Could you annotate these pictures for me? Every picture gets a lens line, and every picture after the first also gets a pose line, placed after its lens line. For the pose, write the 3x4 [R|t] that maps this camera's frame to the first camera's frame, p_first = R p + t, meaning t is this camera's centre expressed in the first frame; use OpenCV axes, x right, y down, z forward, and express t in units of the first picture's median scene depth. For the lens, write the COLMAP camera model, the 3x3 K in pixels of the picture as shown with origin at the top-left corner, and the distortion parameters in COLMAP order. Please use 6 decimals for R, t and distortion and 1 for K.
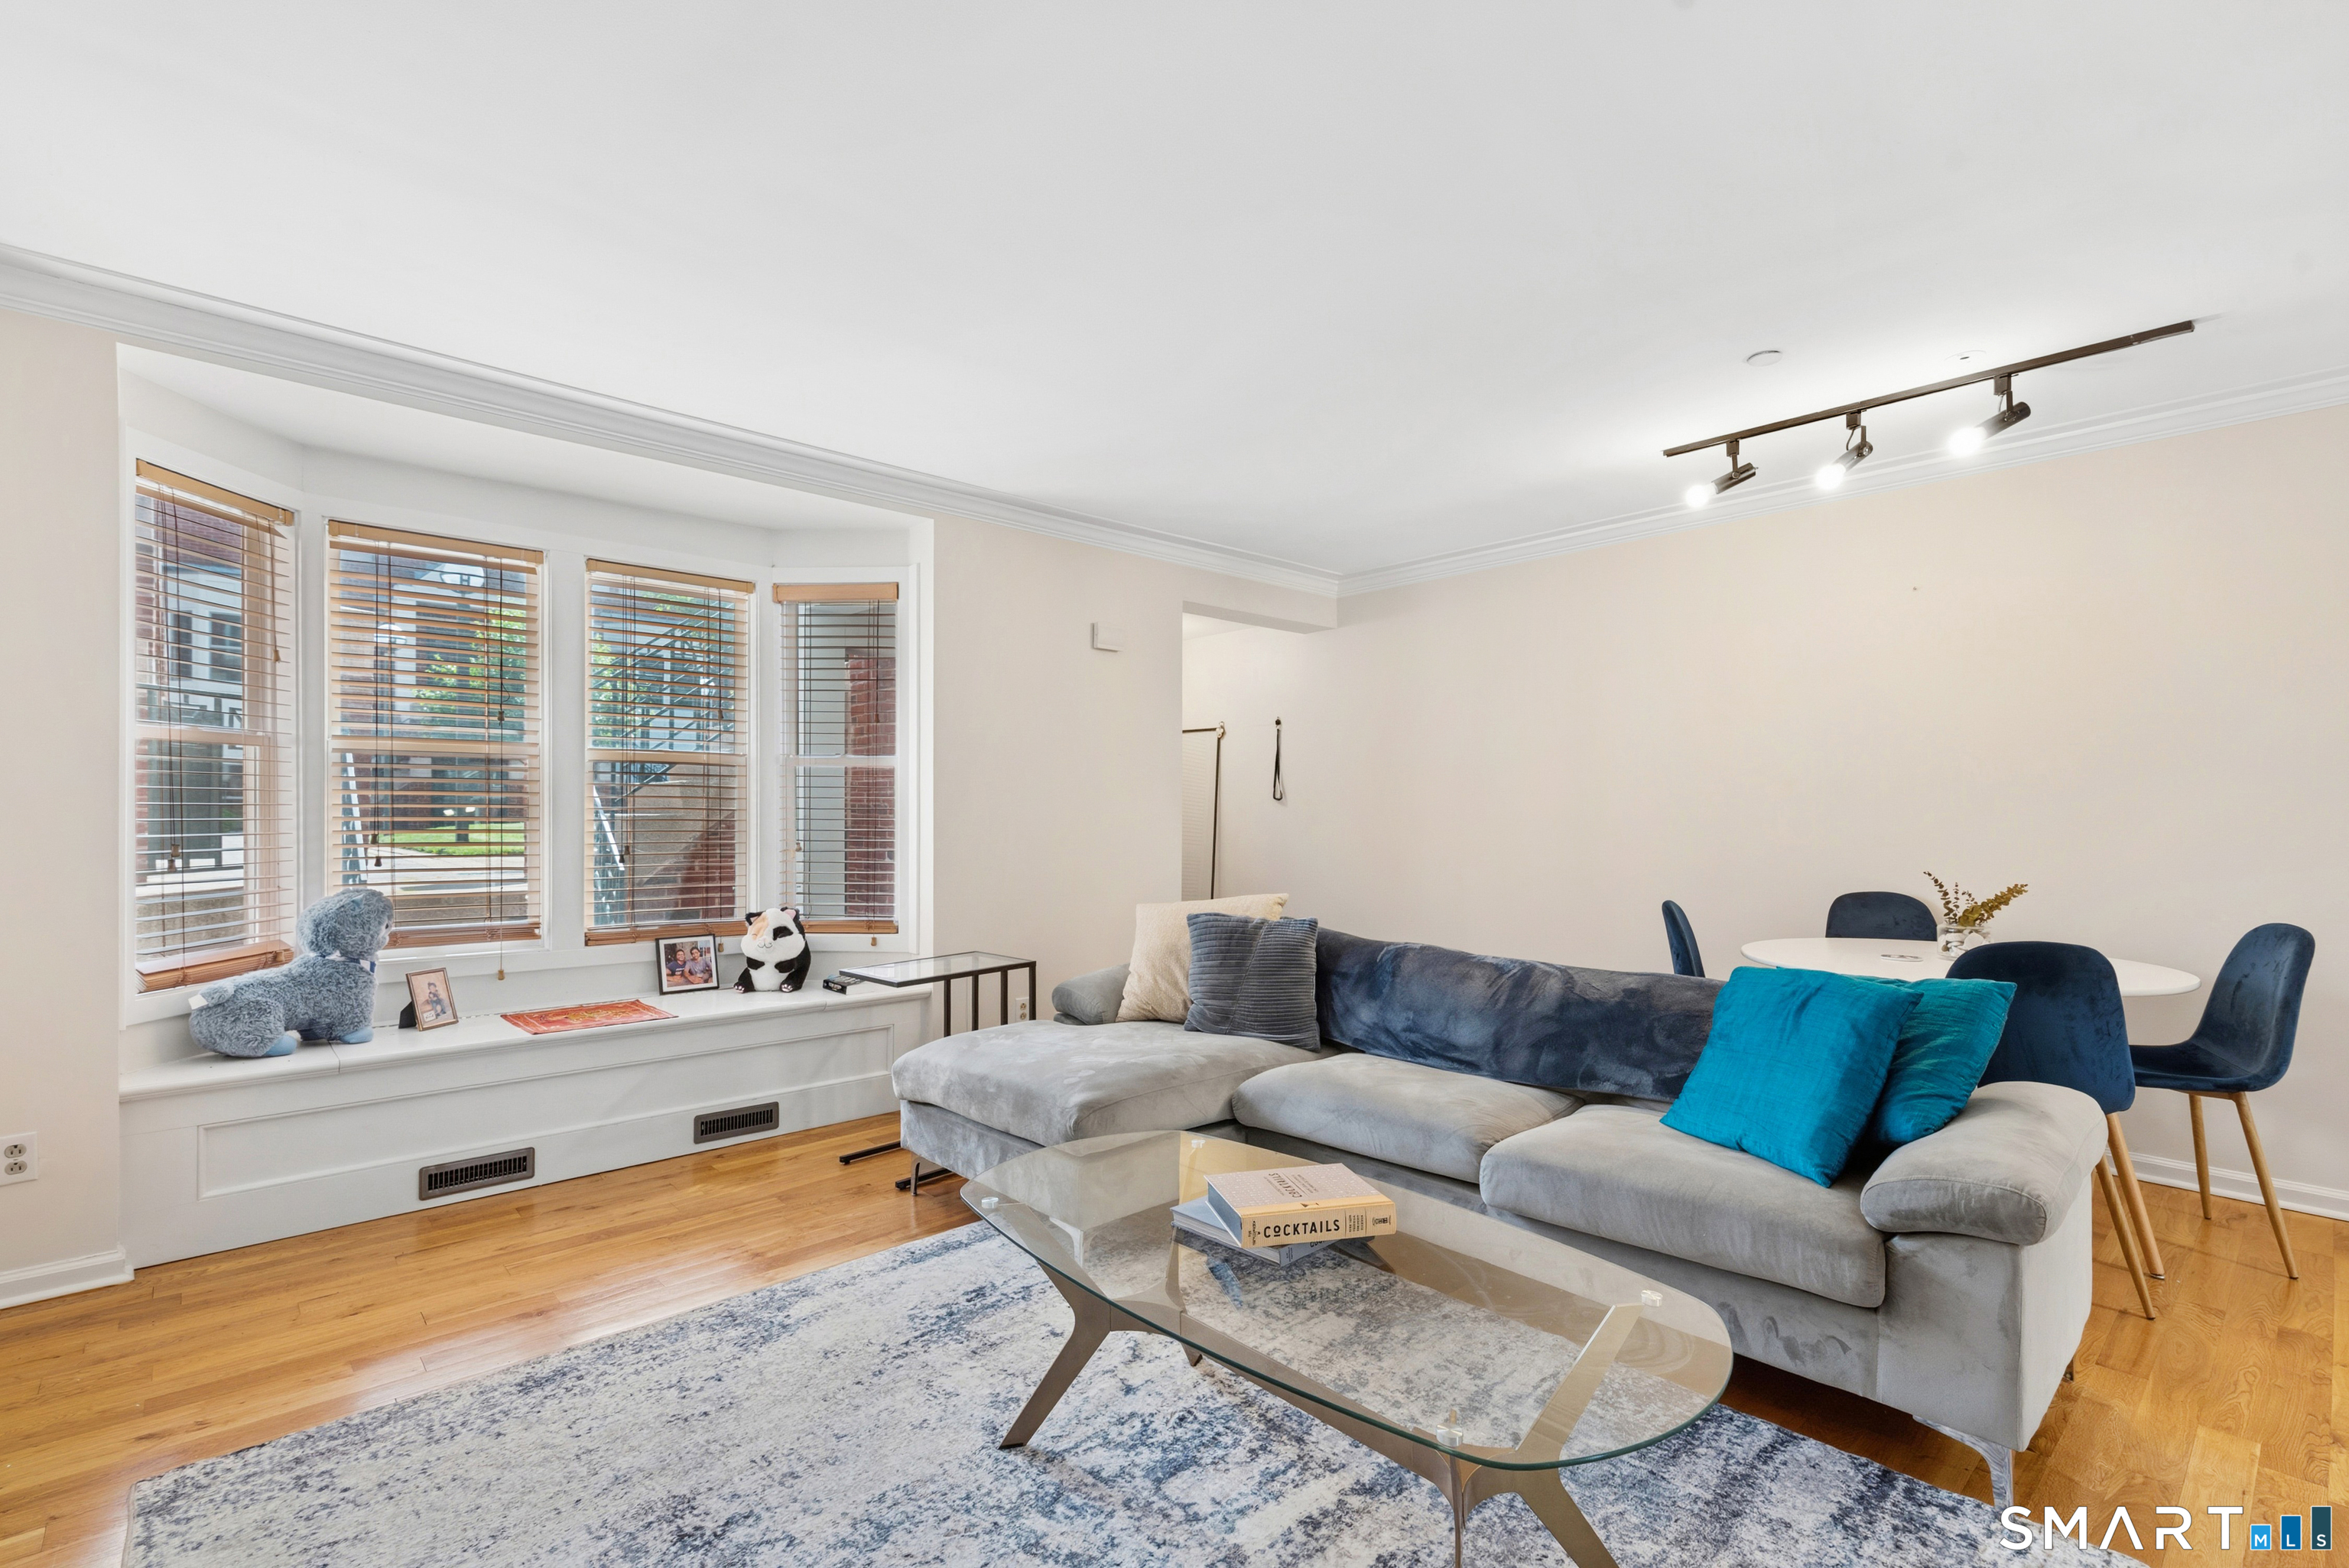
lens RADIAL K [[1070.8, 0, 1185.9], [0, 1070.8, 792.2], [0, 0, 1]] dist [0.002912, -0.000738]
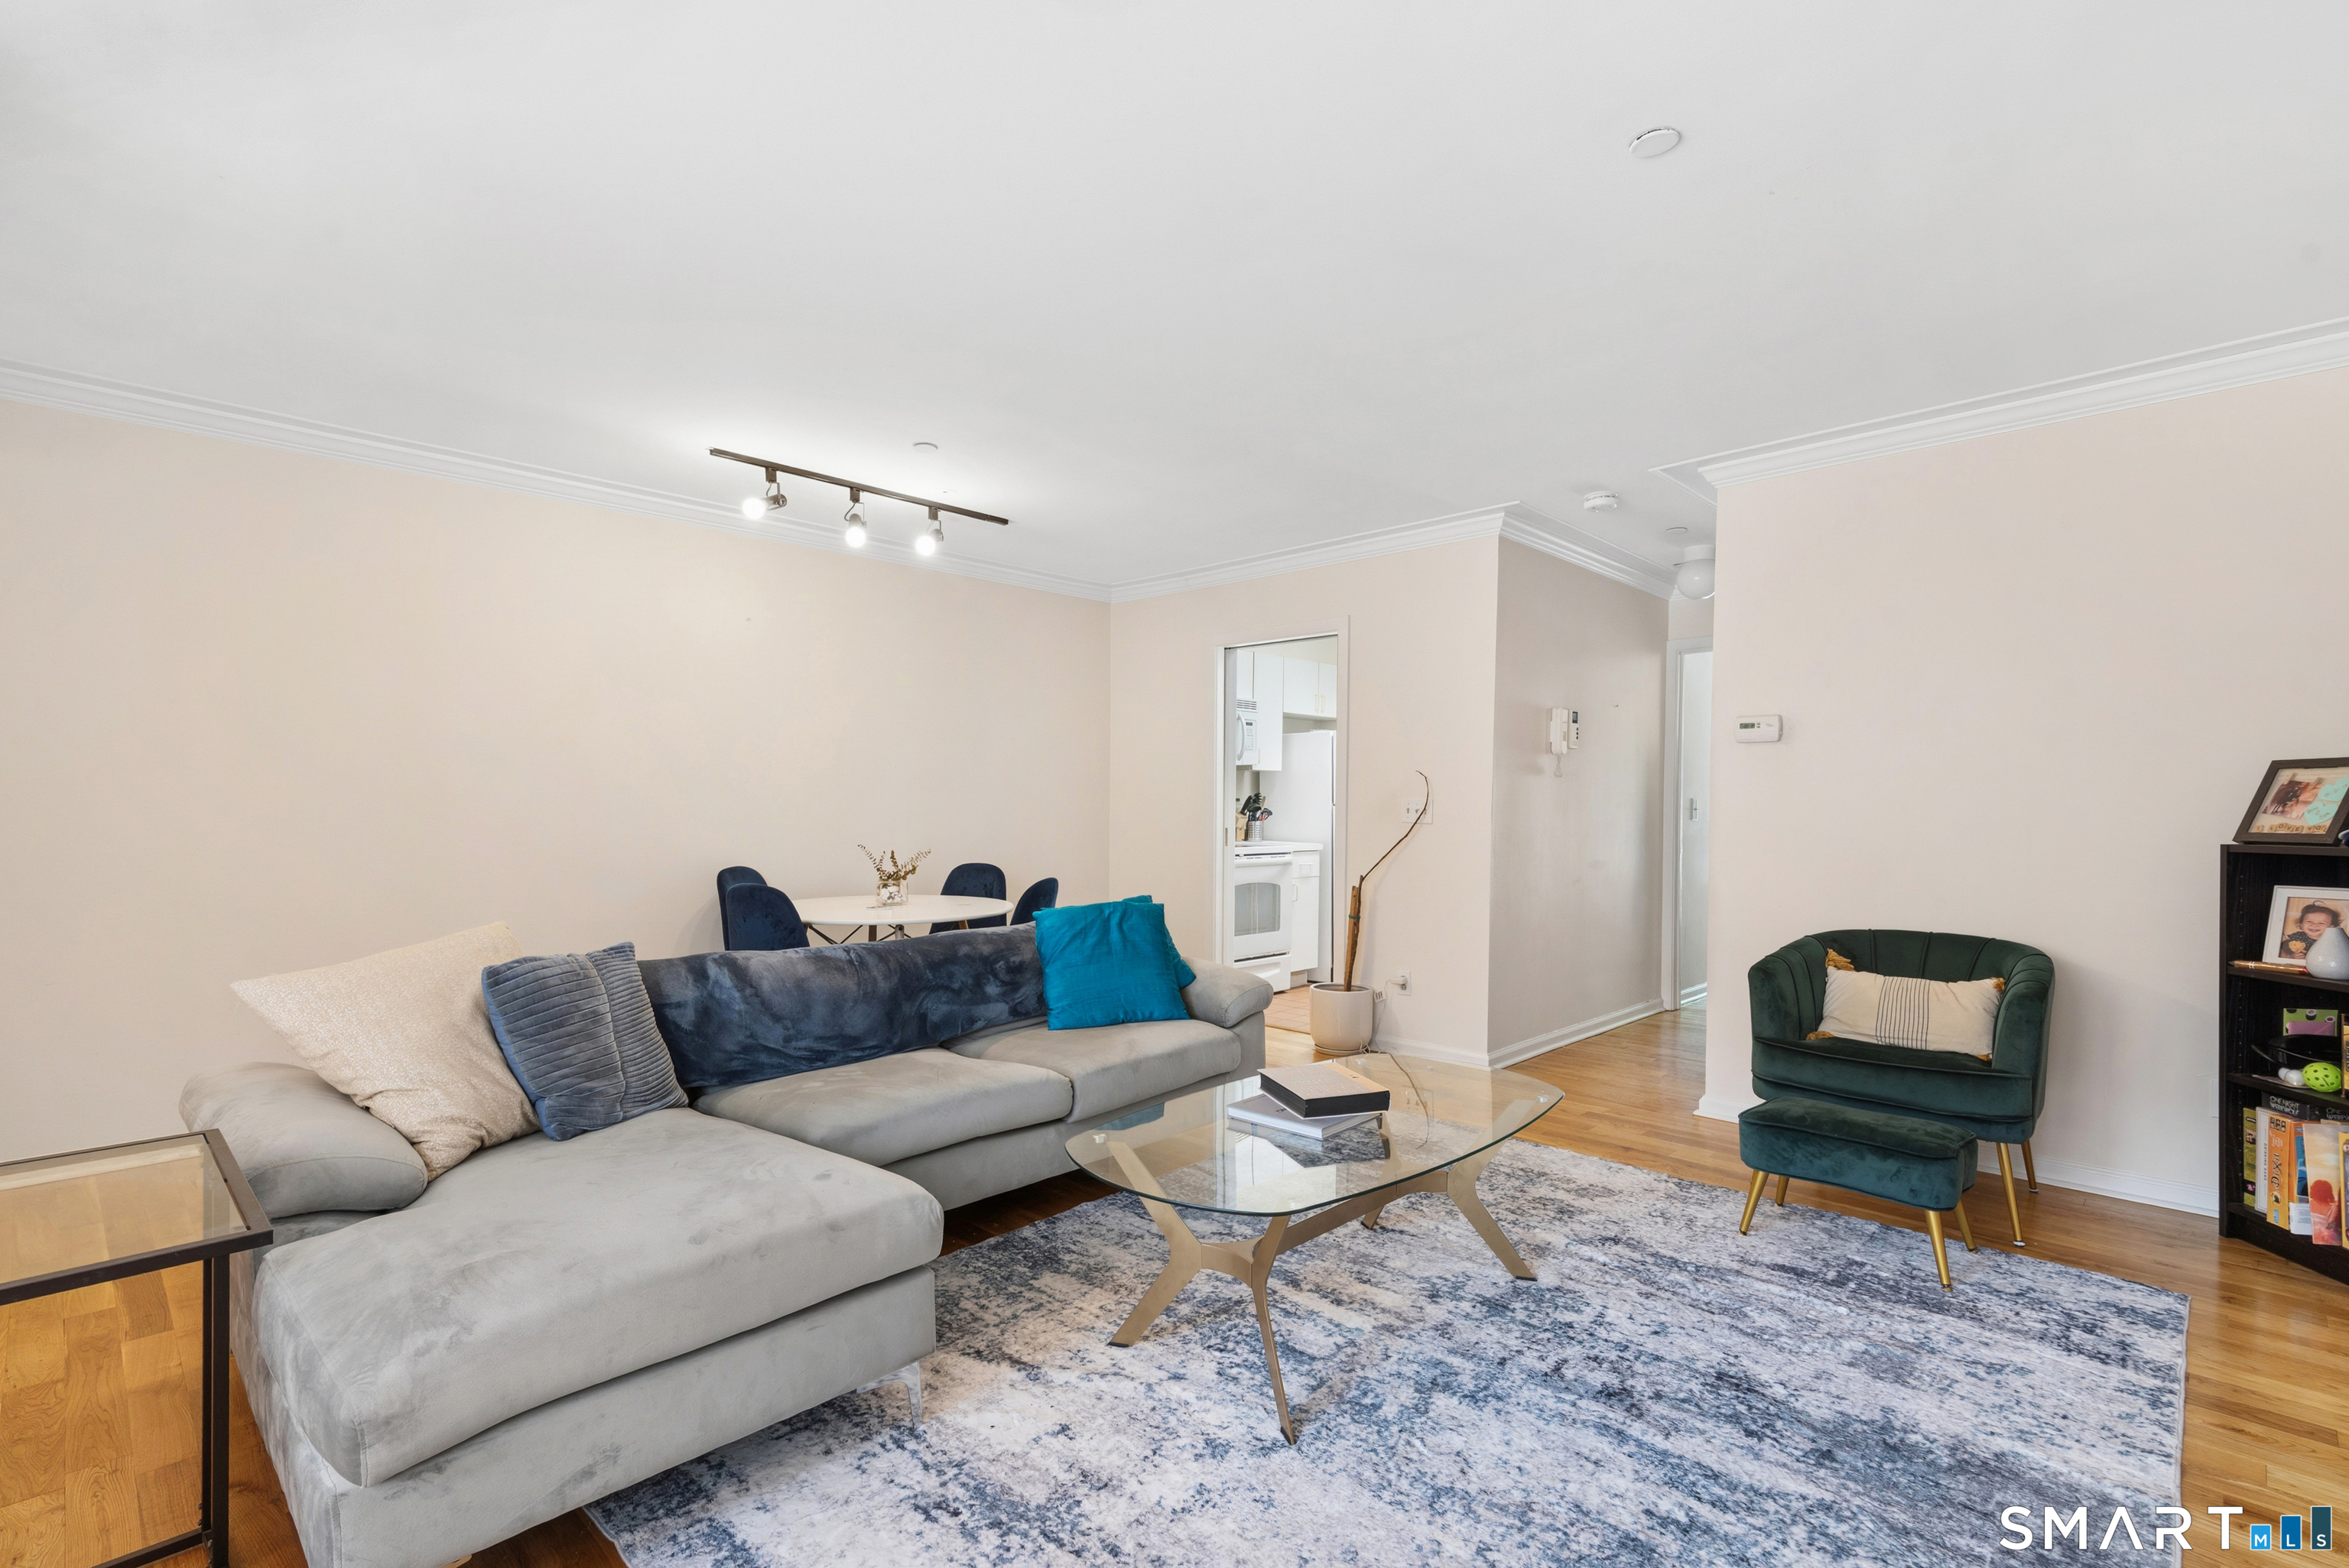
lens RADIAL K [[1070.8, 0, 1181.2], [0, 1070.8, 800.7], [0, 0, 1]] dist [0.002912, -0.000738]
pose [[-0.053366, 0.003402, 0.998569, -0.809913], [-0.010348, 0.999939, -0.003960, 0.023473], [-0.998521, -0.010544, -0.053328, 0.821041]]
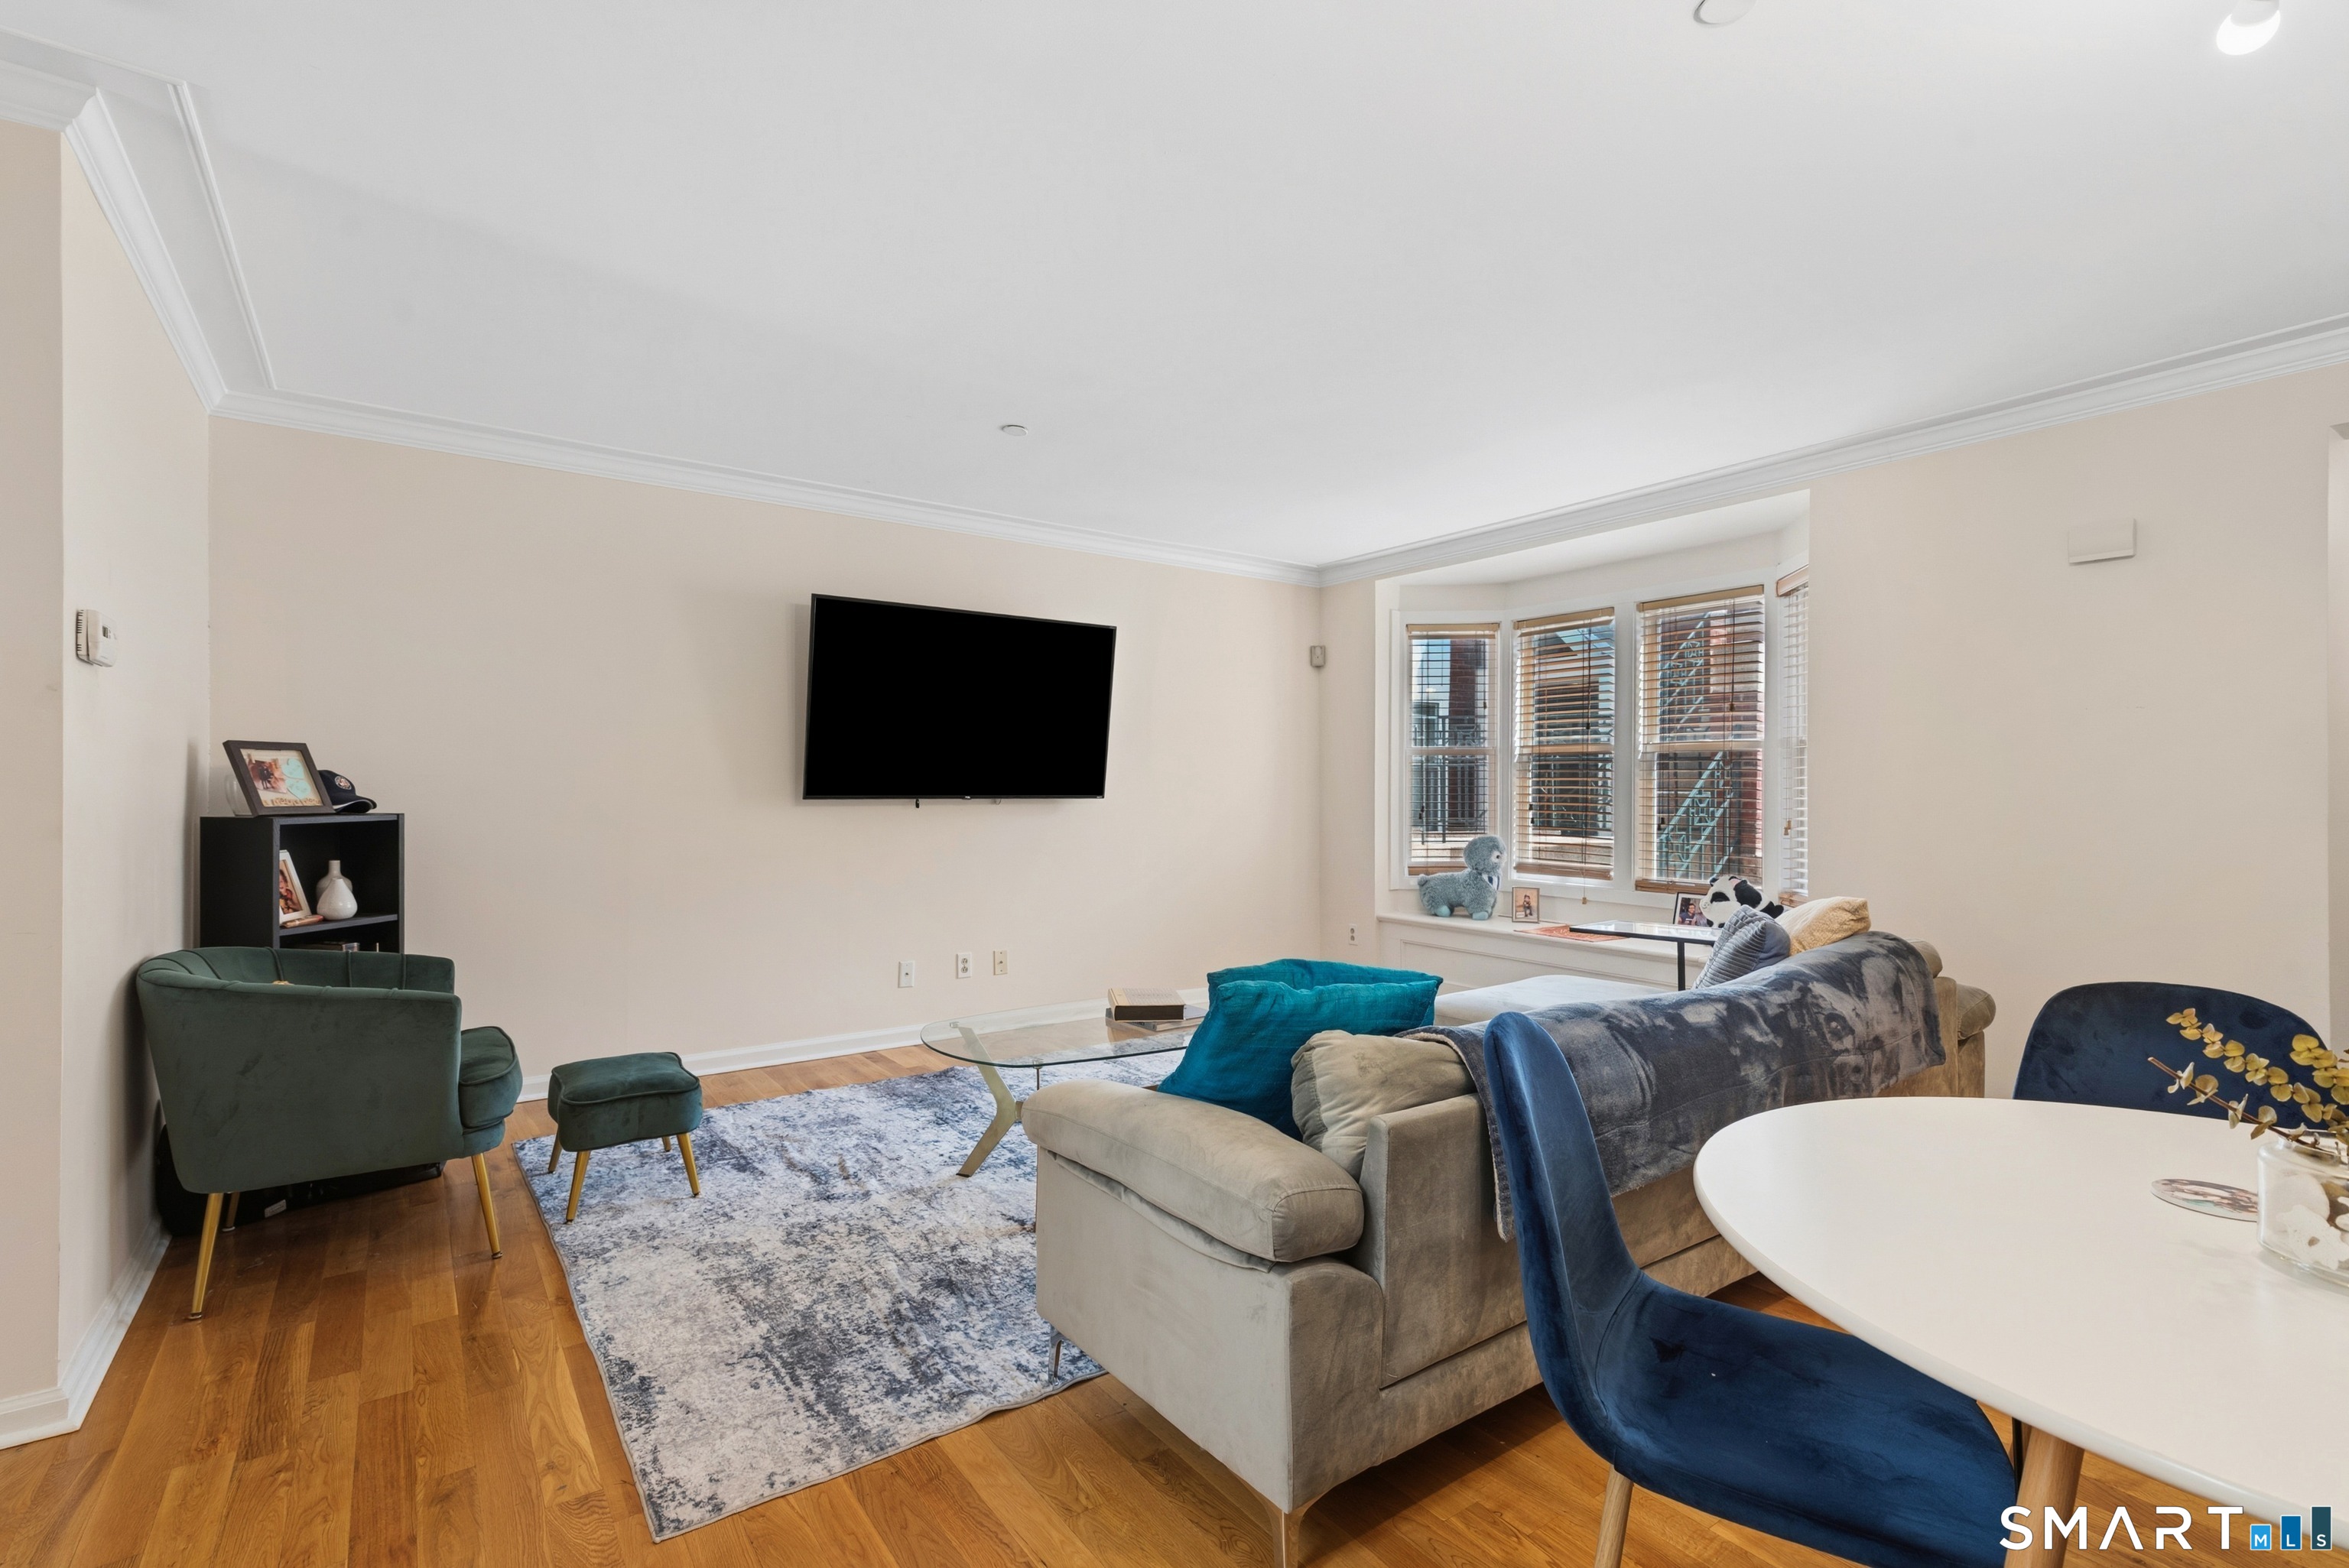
lens RADIAL K [[1070.8, 0, 1187.6], [0, 1070.8, 786.7], [0, 0, 1]] dist [0.002912, -0.000738]
pose [[-0.115492, -0.009615, -0.993262, 1.196187], [0.004171, 0.999940, -0.010165, 0.034325], [0.993300, -0.005317, -0.115445, 0.835387]]
